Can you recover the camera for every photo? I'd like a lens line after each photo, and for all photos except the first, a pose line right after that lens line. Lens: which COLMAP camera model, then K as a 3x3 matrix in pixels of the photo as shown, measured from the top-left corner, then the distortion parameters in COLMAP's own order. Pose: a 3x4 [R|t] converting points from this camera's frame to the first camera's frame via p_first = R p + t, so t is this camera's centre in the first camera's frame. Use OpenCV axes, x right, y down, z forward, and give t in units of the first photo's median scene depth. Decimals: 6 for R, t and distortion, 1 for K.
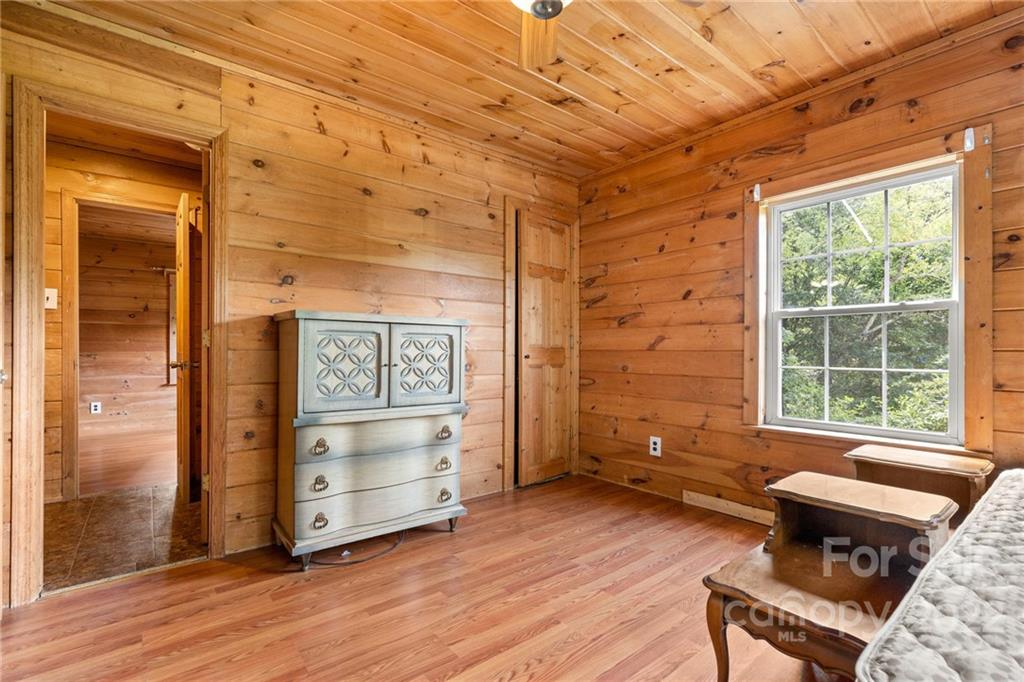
lens RADIAL K [[474.5, 0, 511.9], [0, 474.5, 350.5], [0, 0, 1]] dist [-0.002066, 0.000289]
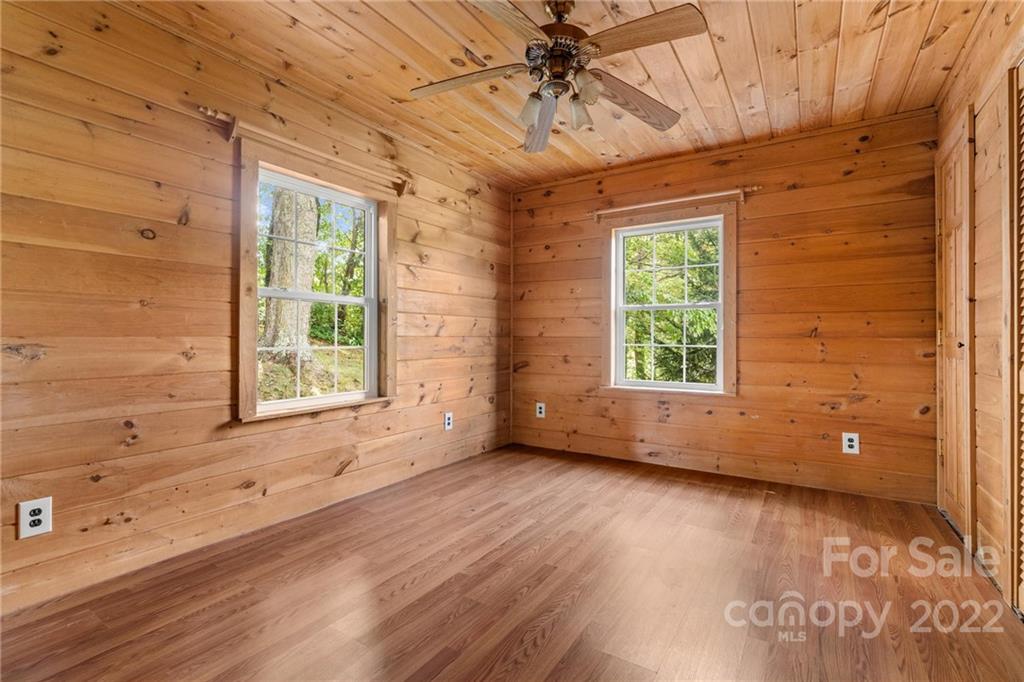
lens RADIAL K [[474.5, 0, 517.1], [0, 474.5, 337.2], [0, 0, 1]] dist [-0.002066, 0.000289]
pose [[0.939490, -0.003885, 0.342554, -0.067601], [0.008385, 0.999897, -0.011655, 0.000926], [-0.342473, 0.013822, 0.939426, 0.058891]]
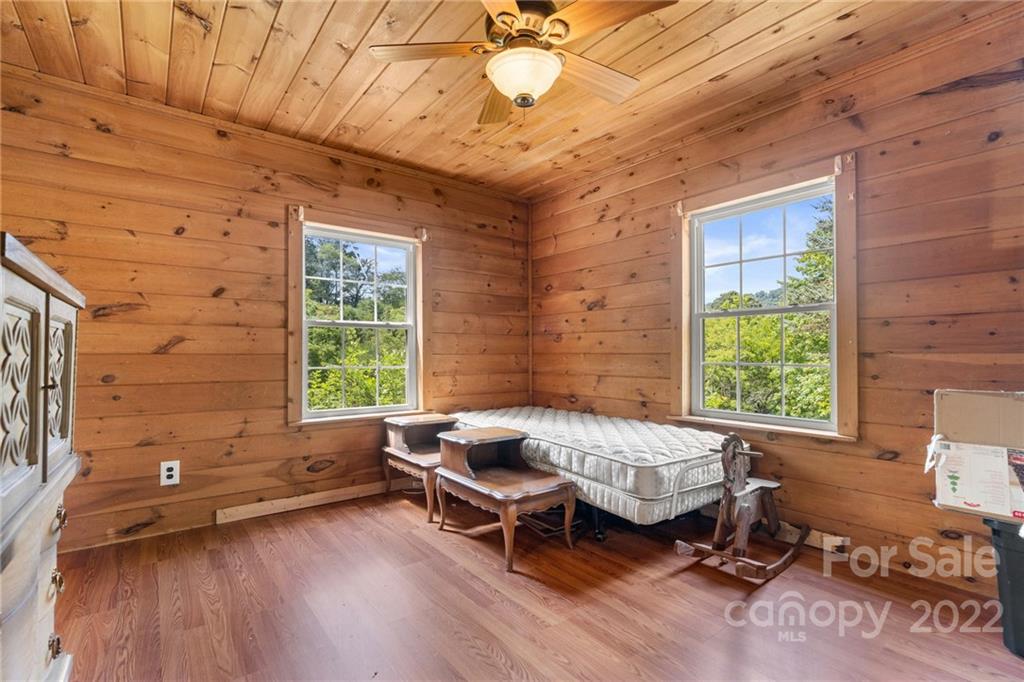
lens RADIAL K [[474.5, 0, 518.3], [0, 474.5, 345.5], [0, 0, 1]] dist [-0.002066, 0.000289]
pose [[0.003365, 0.020323, 0.999788, -0.566144], [0.002313, 0.999791, -0.020331, 0.003881], [-0.999992, 0.002381, 0.003317, 0.456582]]
